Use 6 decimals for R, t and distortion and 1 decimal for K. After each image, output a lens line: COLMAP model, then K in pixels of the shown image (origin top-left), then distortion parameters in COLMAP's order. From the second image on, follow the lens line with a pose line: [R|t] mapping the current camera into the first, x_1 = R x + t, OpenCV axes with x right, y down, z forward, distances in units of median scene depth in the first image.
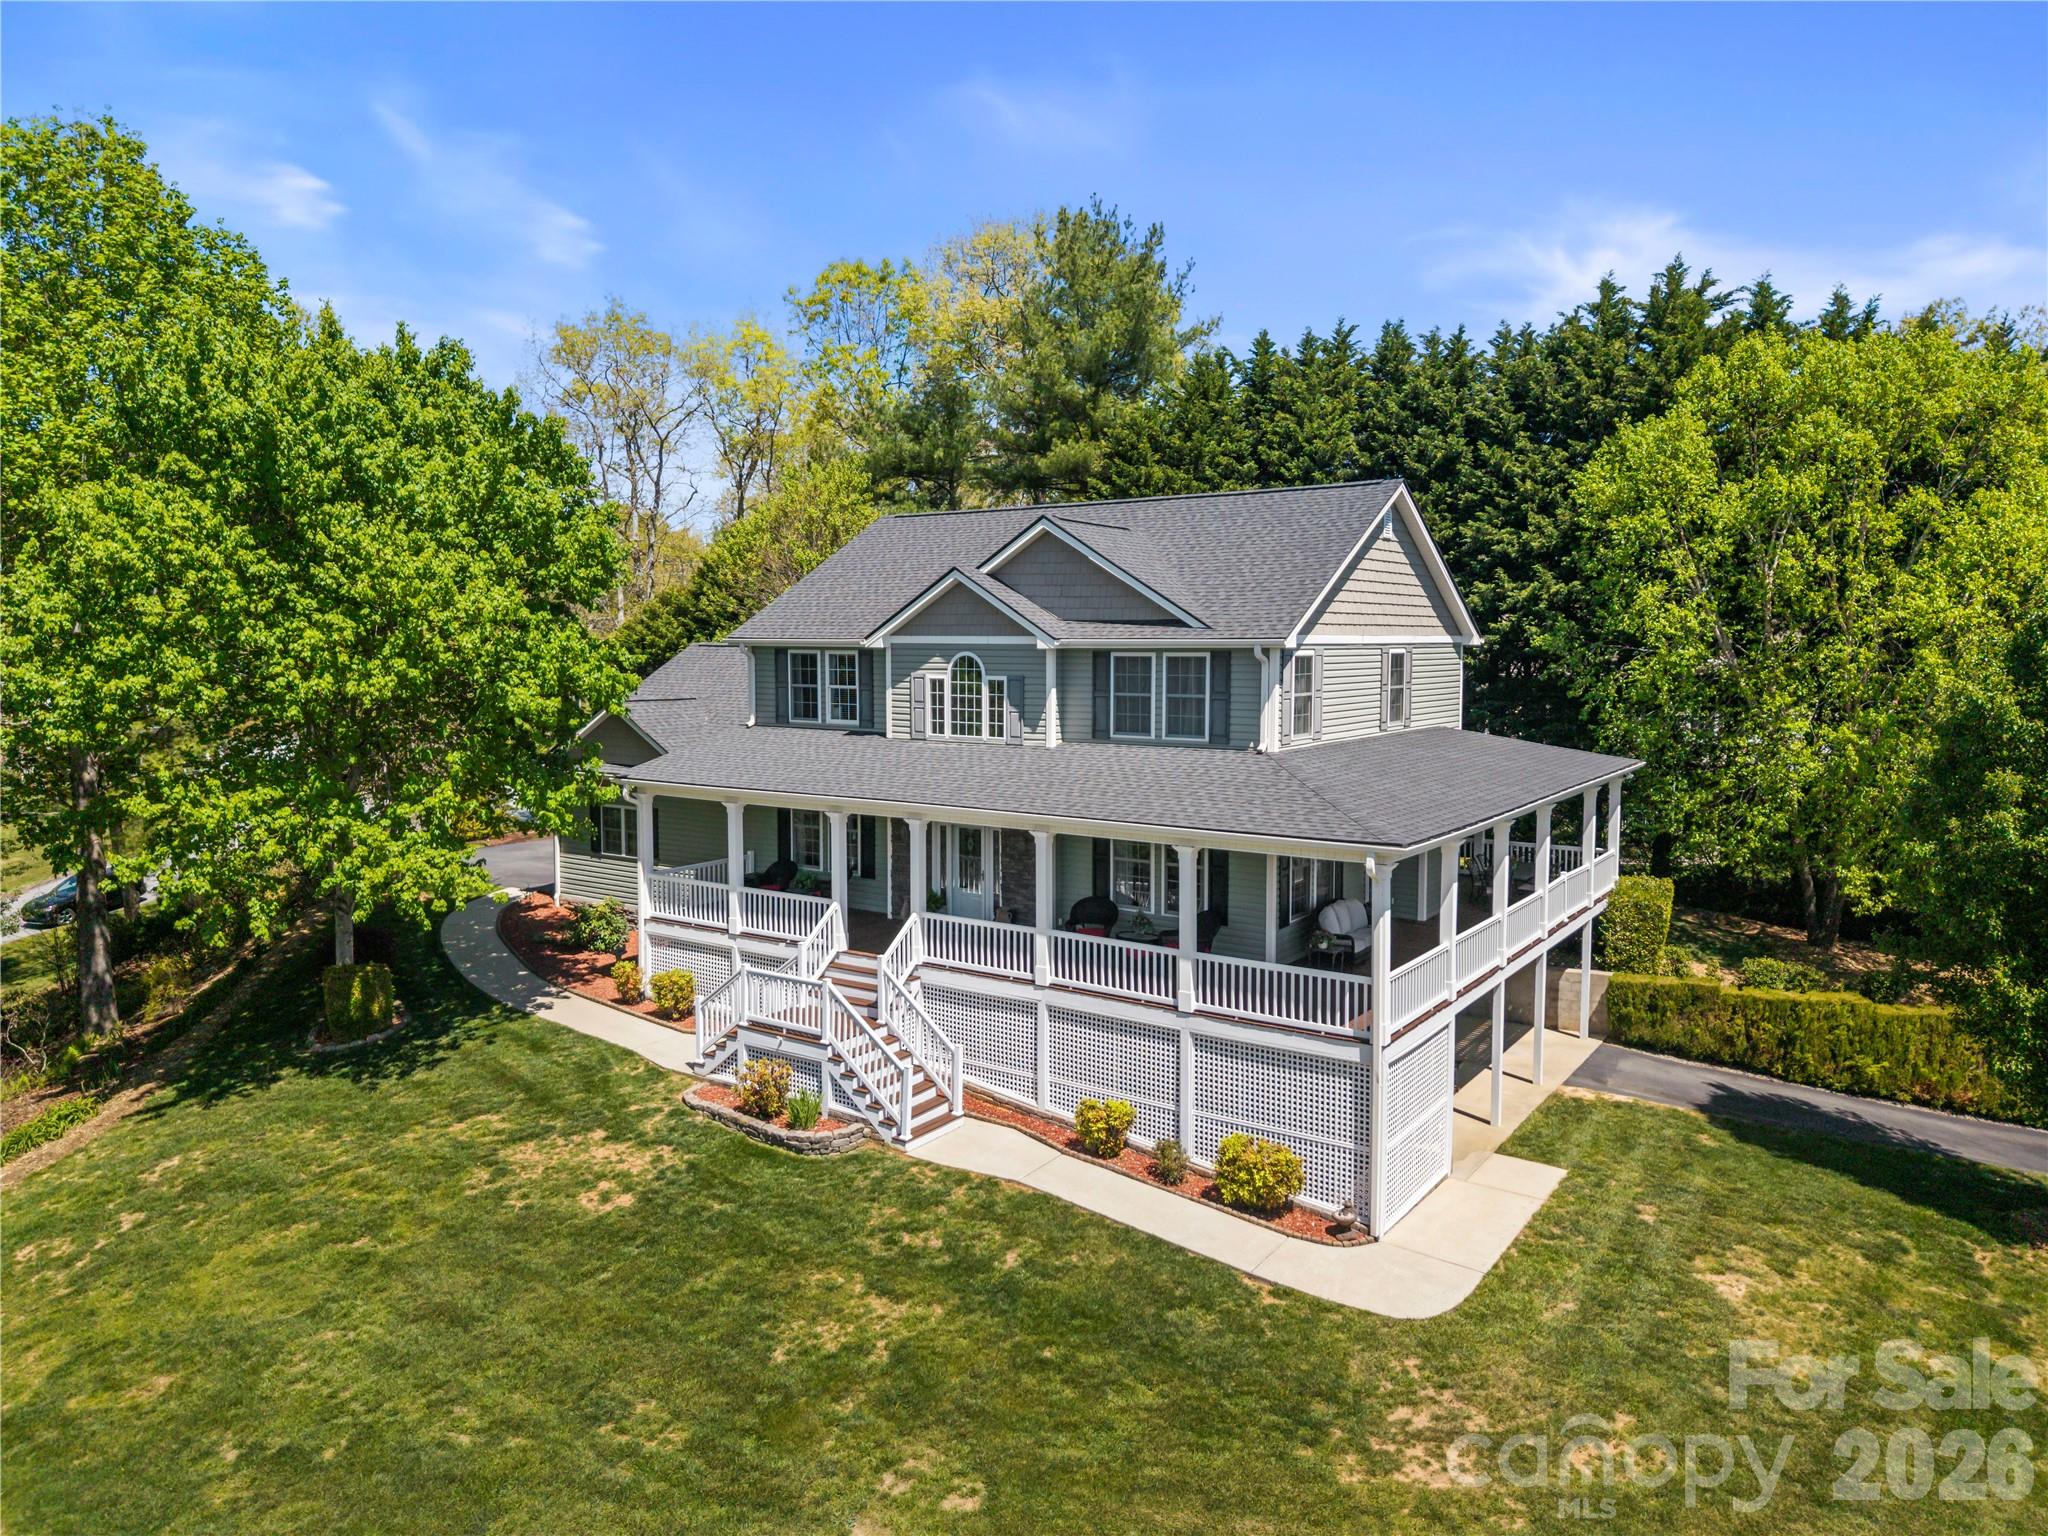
lens RADIAL K [[1360.5, 0, 1013.4], [0, 1360.5, 759.6], [0, 0, 1]] dist [0.026572, -0.005218]
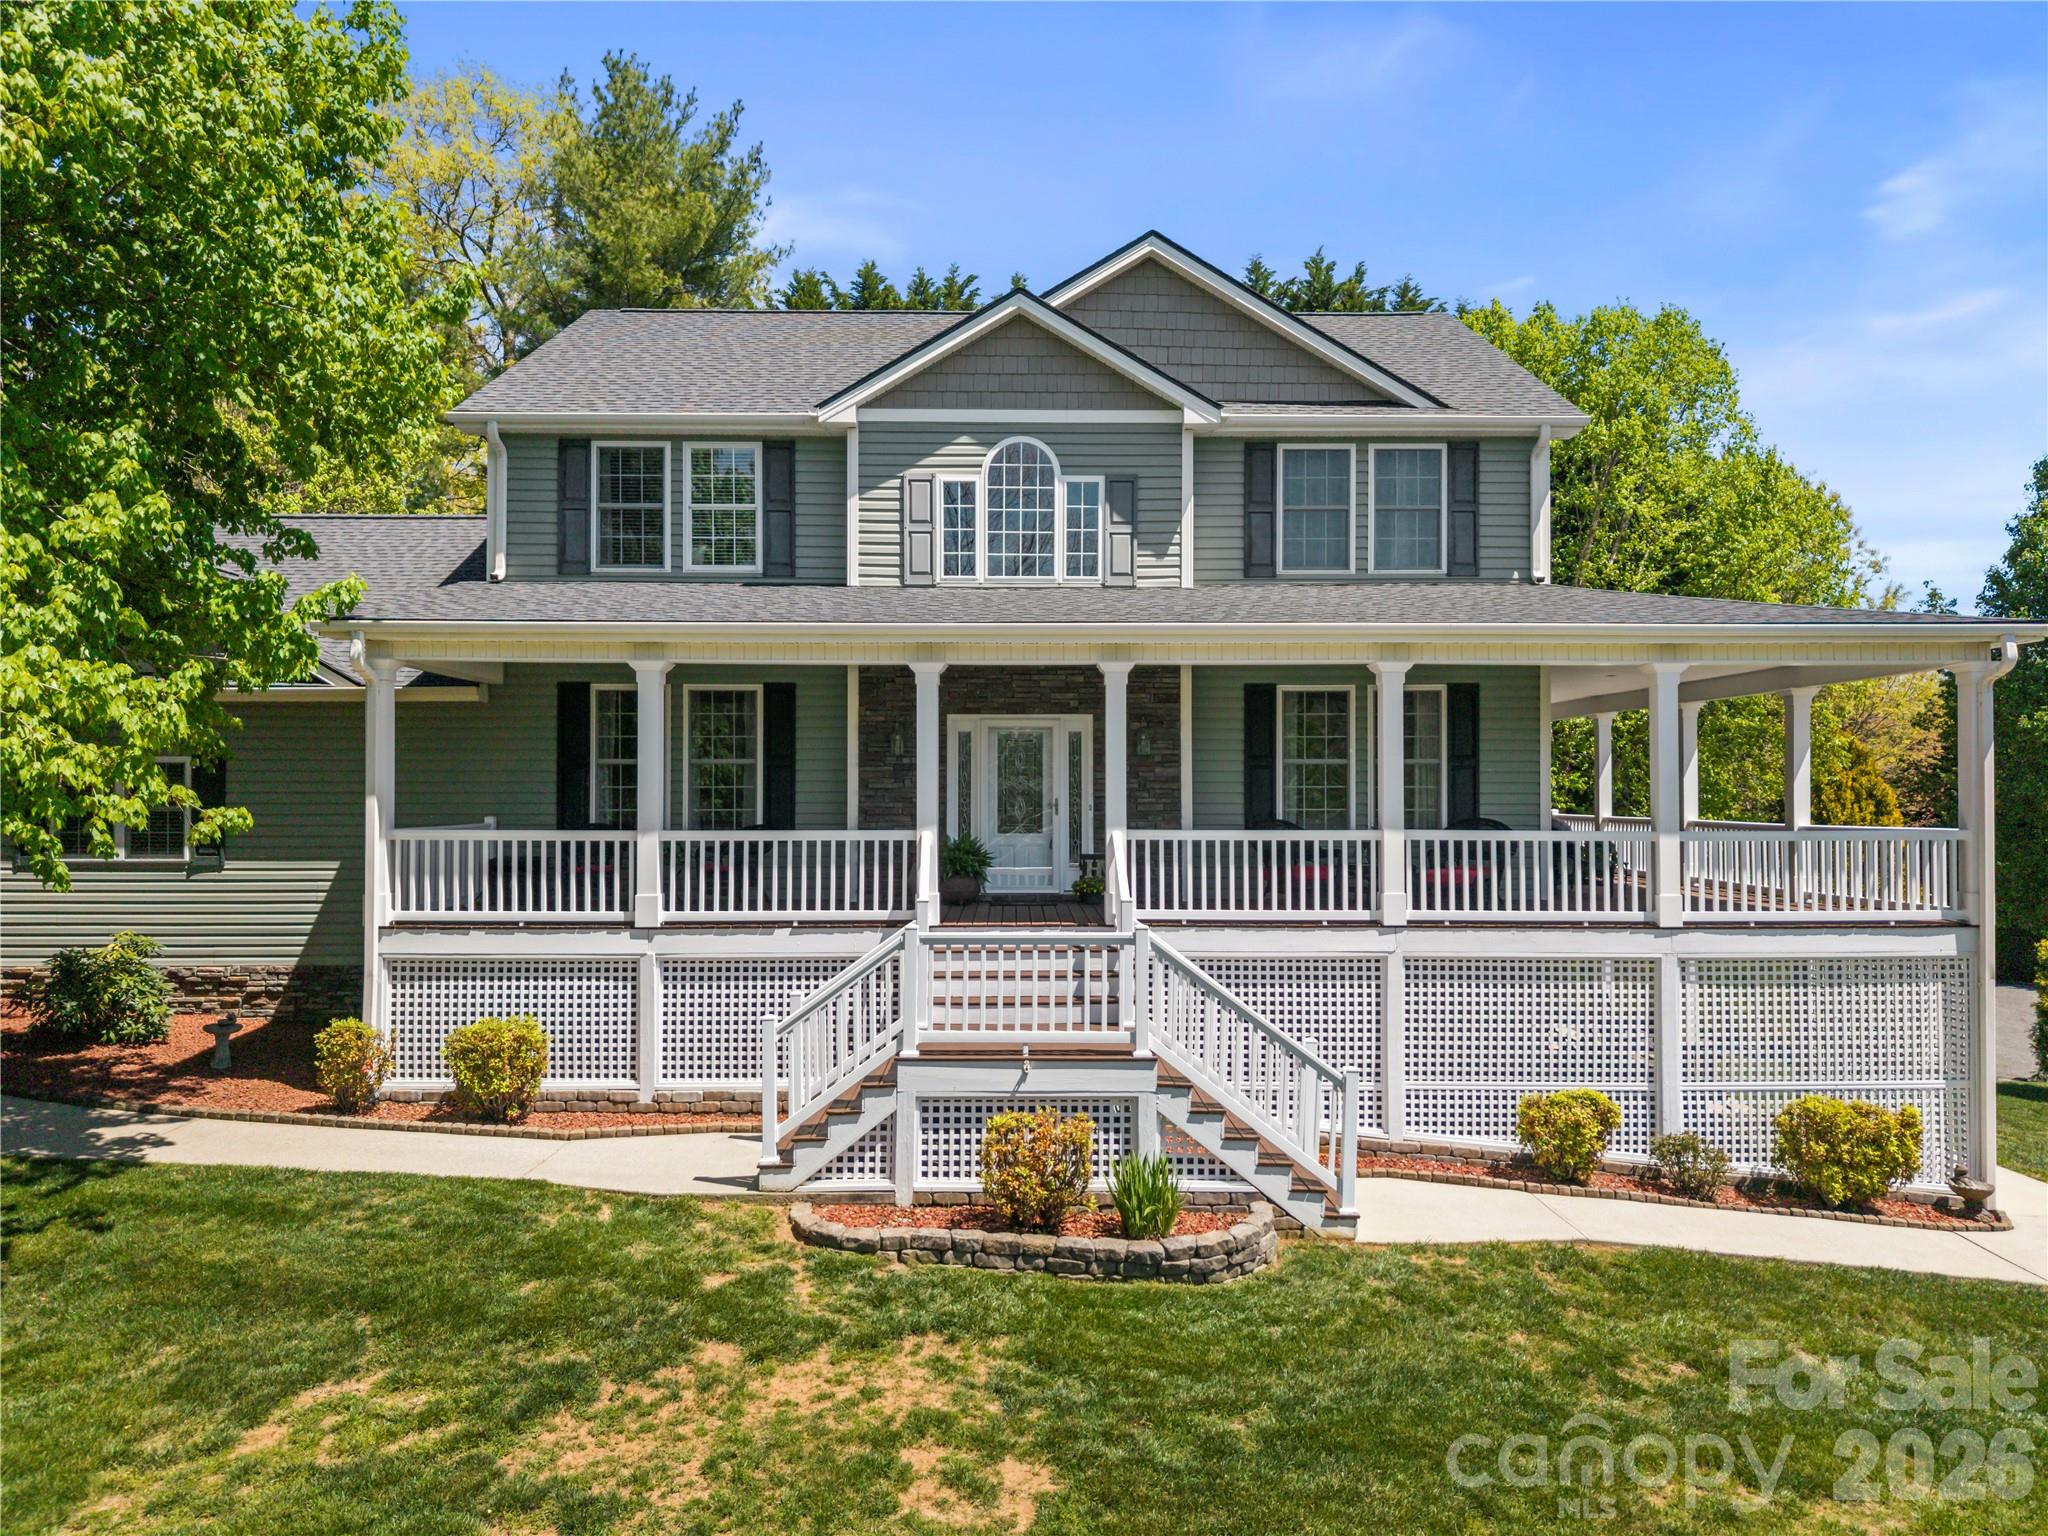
lens RADIAL K [[1360.5, 0, 1006.7], [0, 1360.5, 813.3], [0, 0, 1]] dist [0.026572, -0.005218]
pose [[0.815638, -0.003122, 0.578555, -0.434709], [0.047332, 0.996994, -0.061347, 0.138684], [-0.576624, 0.077420, 0.813333, 0.582334]]
